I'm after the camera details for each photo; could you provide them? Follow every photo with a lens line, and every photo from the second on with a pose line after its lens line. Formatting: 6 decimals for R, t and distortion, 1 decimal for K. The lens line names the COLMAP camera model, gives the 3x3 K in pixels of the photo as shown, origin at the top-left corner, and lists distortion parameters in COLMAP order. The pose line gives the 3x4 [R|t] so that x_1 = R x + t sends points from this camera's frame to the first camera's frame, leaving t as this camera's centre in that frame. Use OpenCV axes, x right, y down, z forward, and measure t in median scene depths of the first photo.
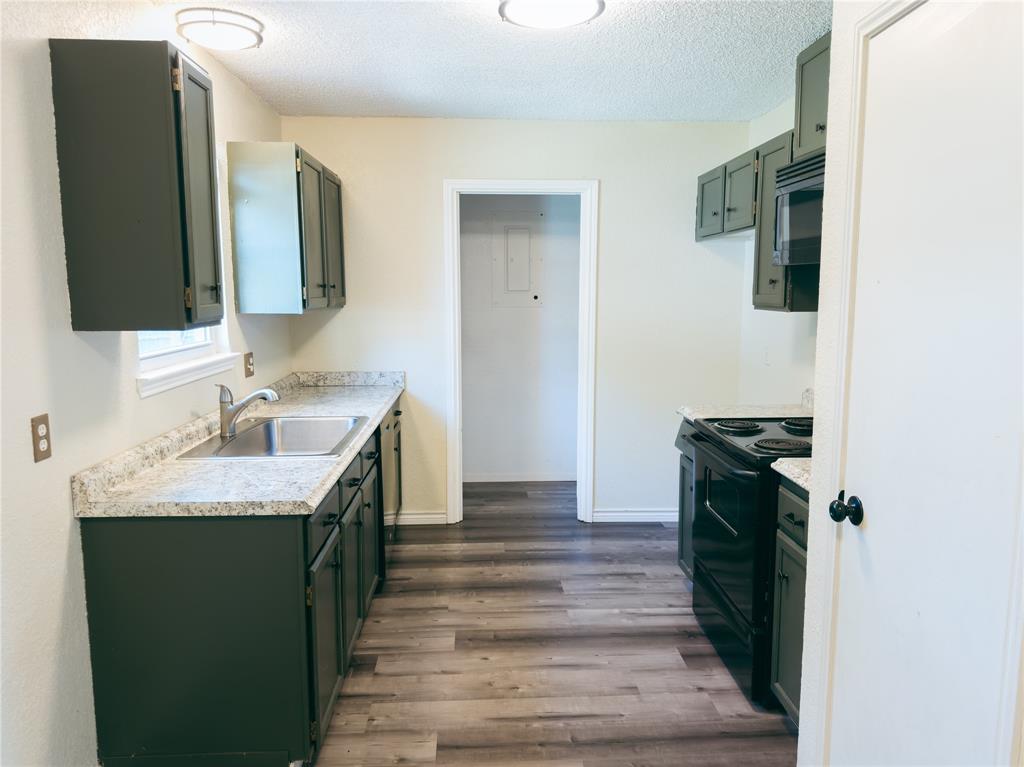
lens RADIAL K [[723.1, 0, 512.2], [0, 723.1, 381.8], [0, 0, 1]] dist [0.002332, 0.000017]
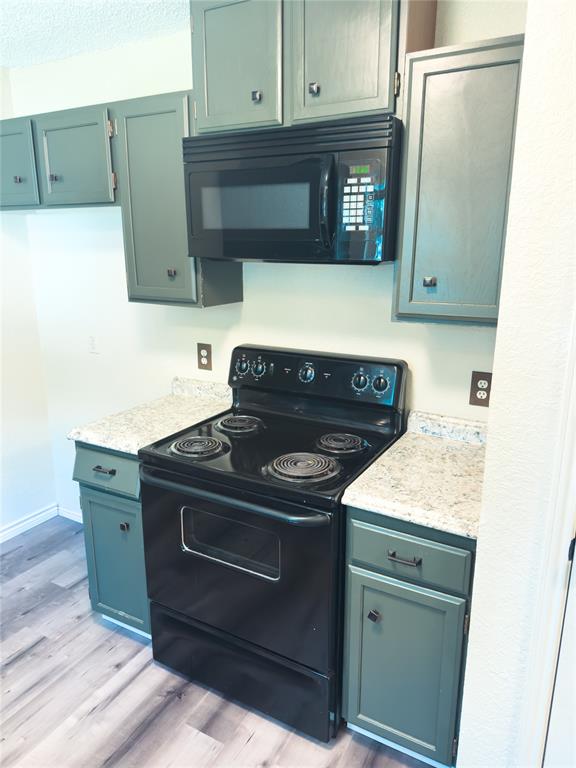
lens RADIAL K [[542.3, 0, 287.9], [0, 542.3, 385.7], [0, 0, 1]] dist [0.002332, 0.000017]
pose [[0.523825, -0.212081, 0.825003, -0.131093], [0.103374, 0.977179, 0.185565, -0.107355], [-0.845530, -0.011920, 0.533794, 0.505167]]
